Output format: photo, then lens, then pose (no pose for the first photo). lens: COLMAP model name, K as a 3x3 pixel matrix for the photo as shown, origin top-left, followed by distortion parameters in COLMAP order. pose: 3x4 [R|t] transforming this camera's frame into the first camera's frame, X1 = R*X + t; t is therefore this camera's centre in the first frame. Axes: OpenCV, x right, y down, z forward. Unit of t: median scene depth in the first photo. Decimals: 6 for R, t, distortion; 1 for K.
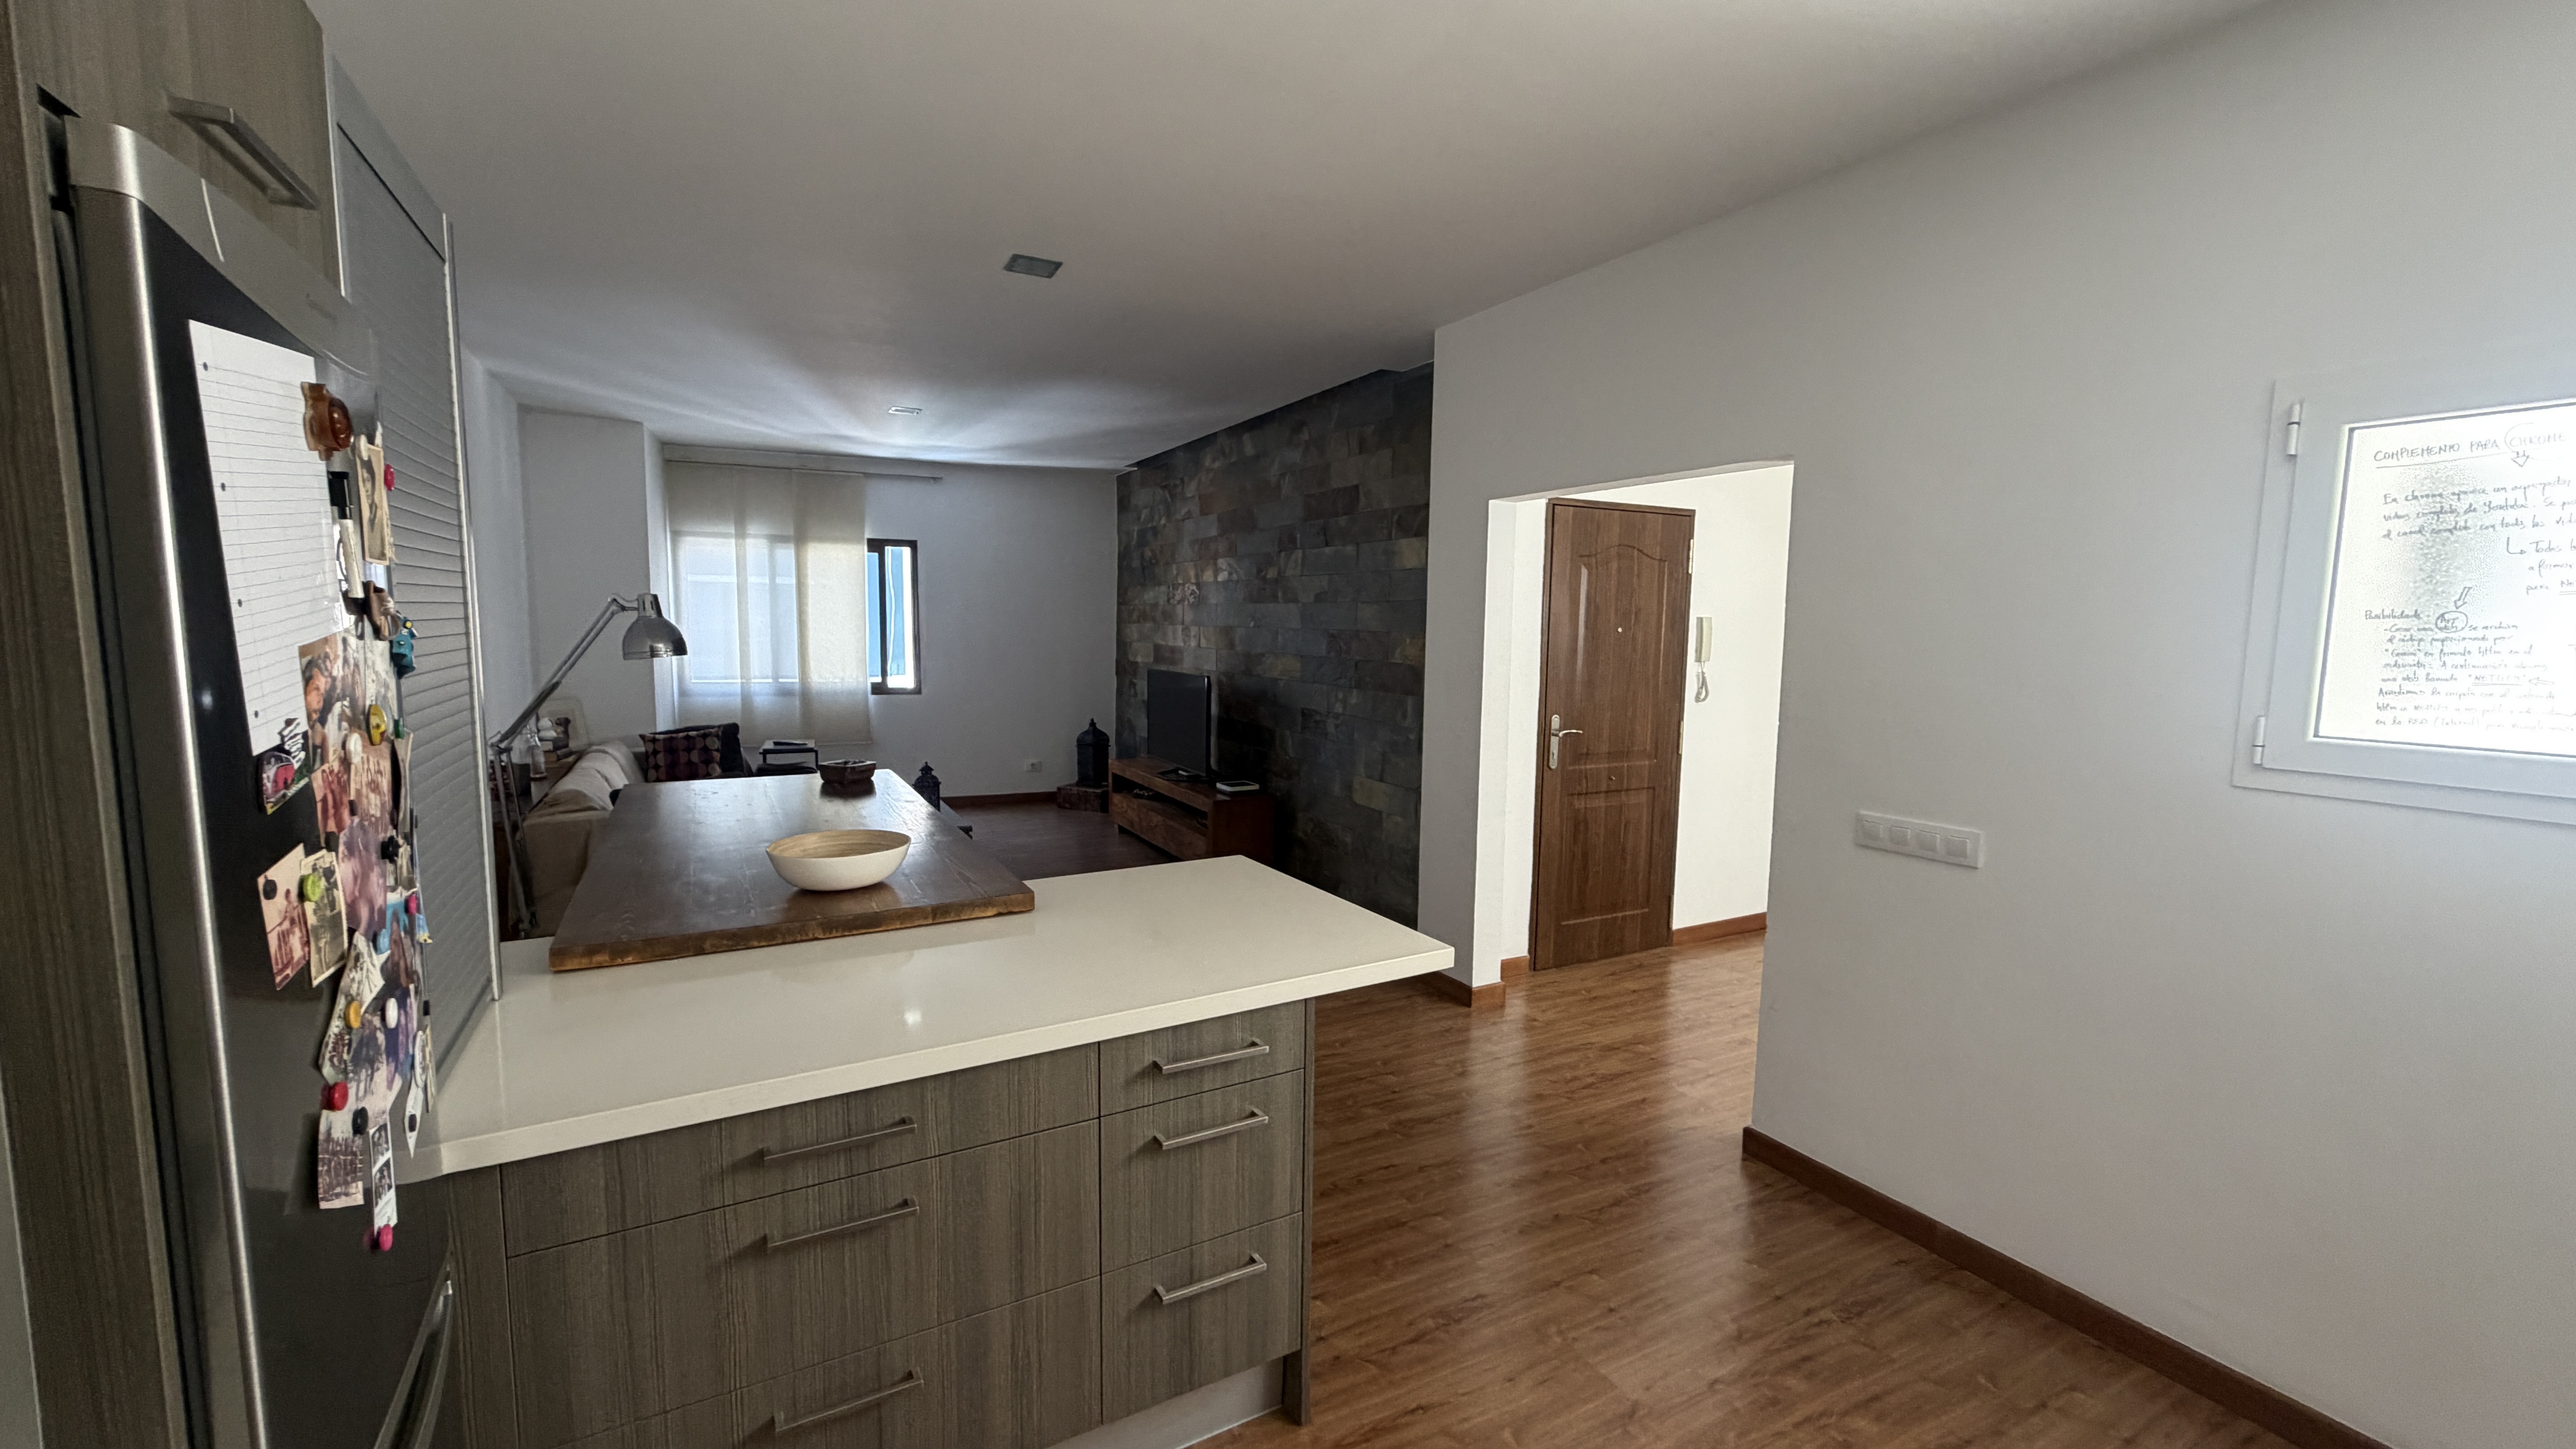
lens RADIAL K [[1026.6, 0, 1283.8], [0, 1026.6, 720.6], [0, 0, 1]] dist [-0.000482, 0.000149]
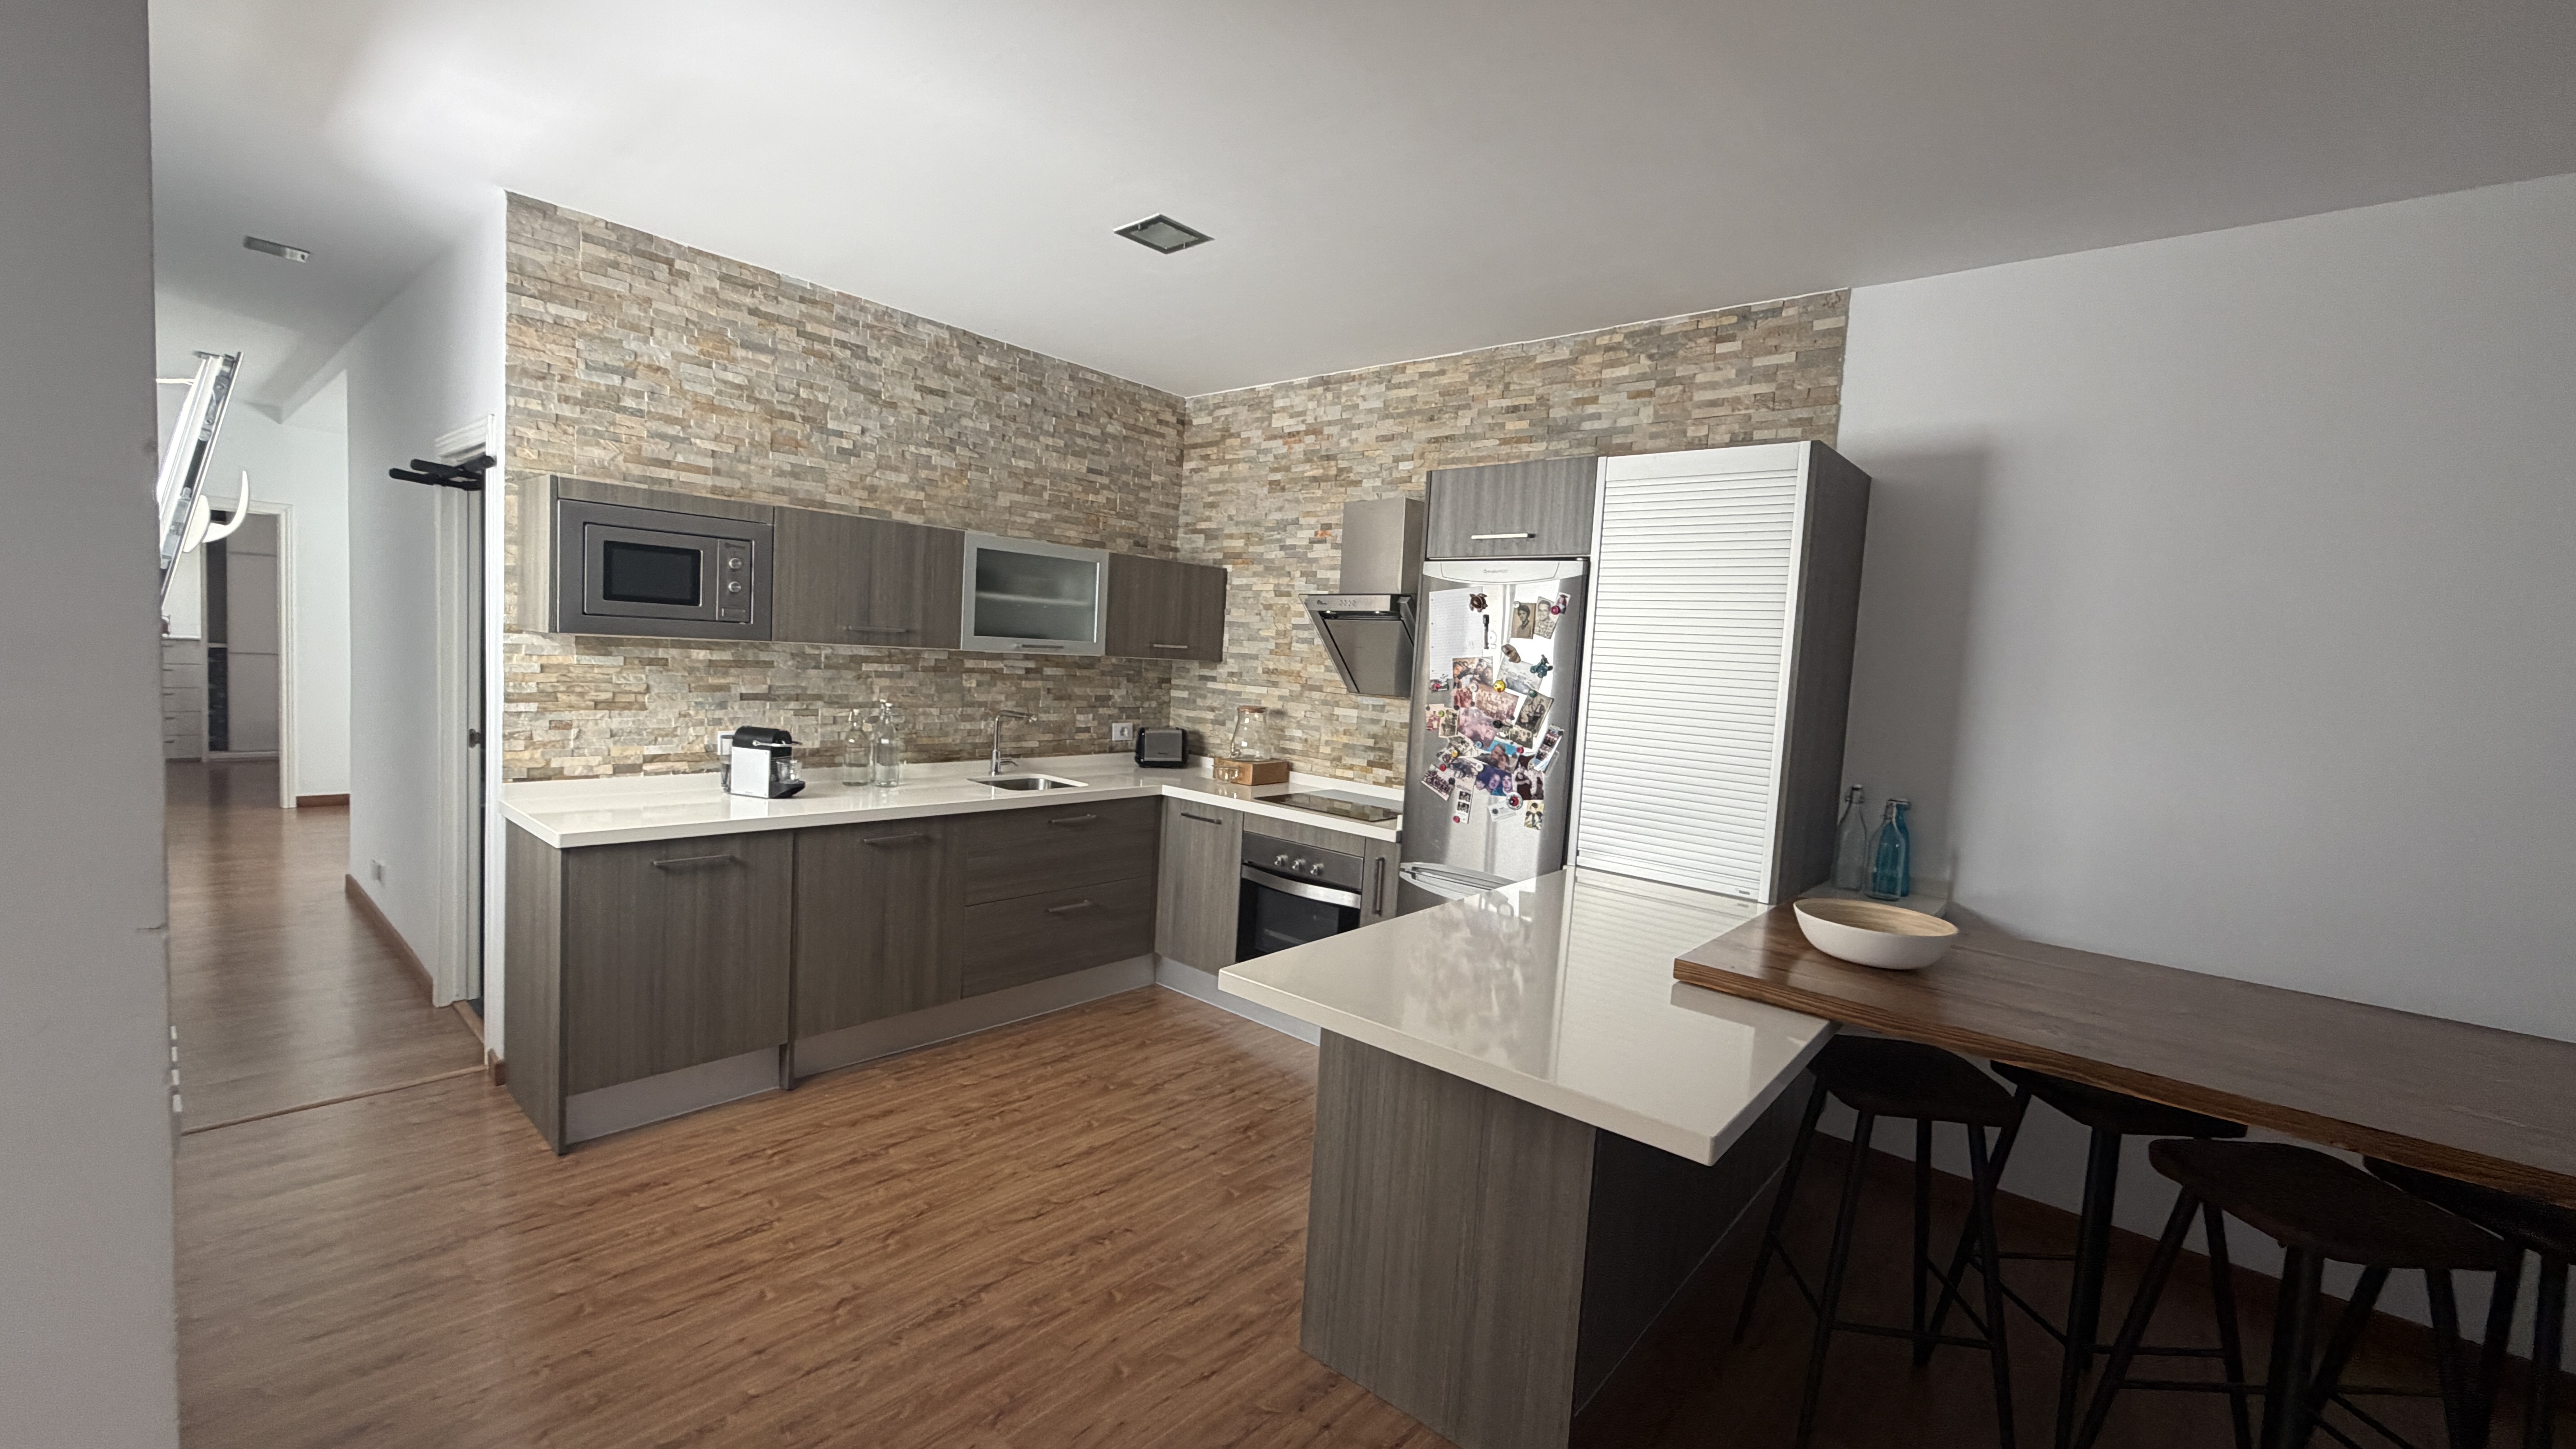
lens RADIAL K [[1026.6, 0, 1283.9], [0, 1026.6, 724.1], [0, 0, 1]] dist [-0.000482, 0.000149]
pose [[-0.937180, -0.044014, -0.346057, 0.169059], [-0.106273, 0.980877, 0.163051, -0.062082], [0.332264, 0.189584, -0.923937, 0.700344]]
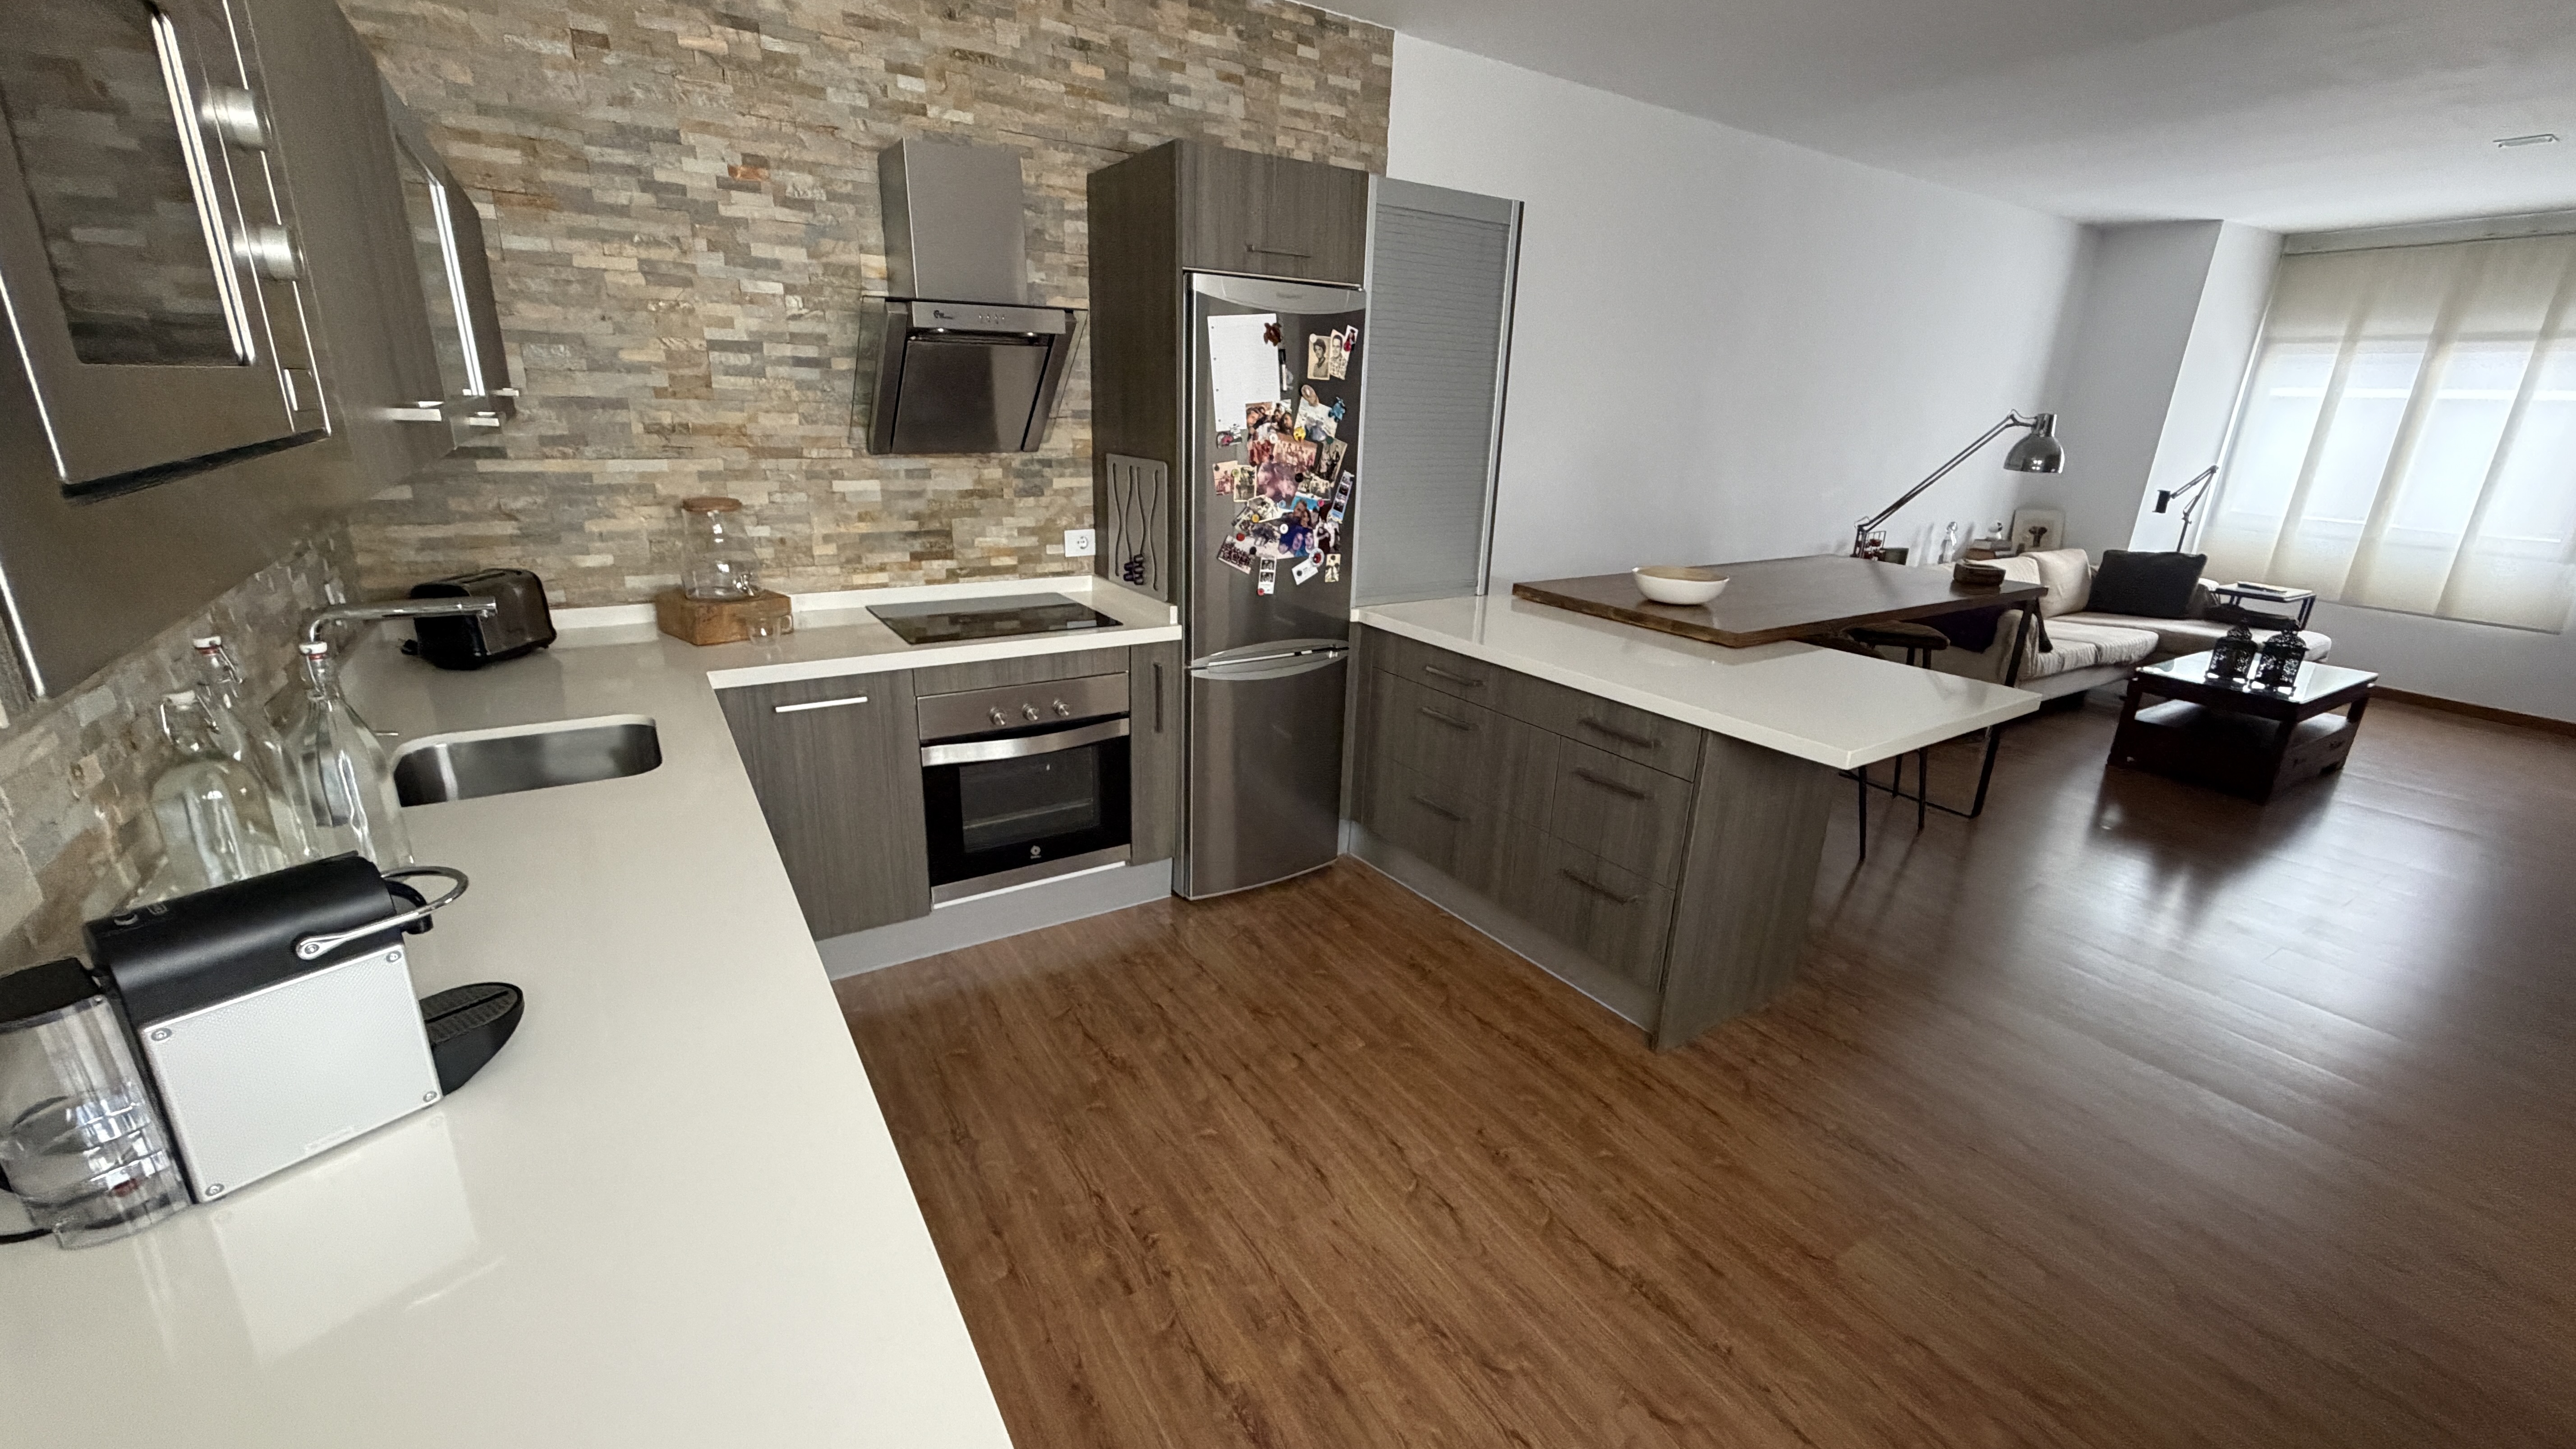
lens RADIAL K [[1026.6, 0, 1284.1], [0, 1026.6, 722.4], [0, 0, 1]] dist [-0.000482, 0.000149]
pose [[0.071116, 0.292401, -0.953648, 0.405311], [-0.132590, 0.950355, 0.281504, -0.005851], [0.988616, 0.106425, 0.106355, 0.128782]]
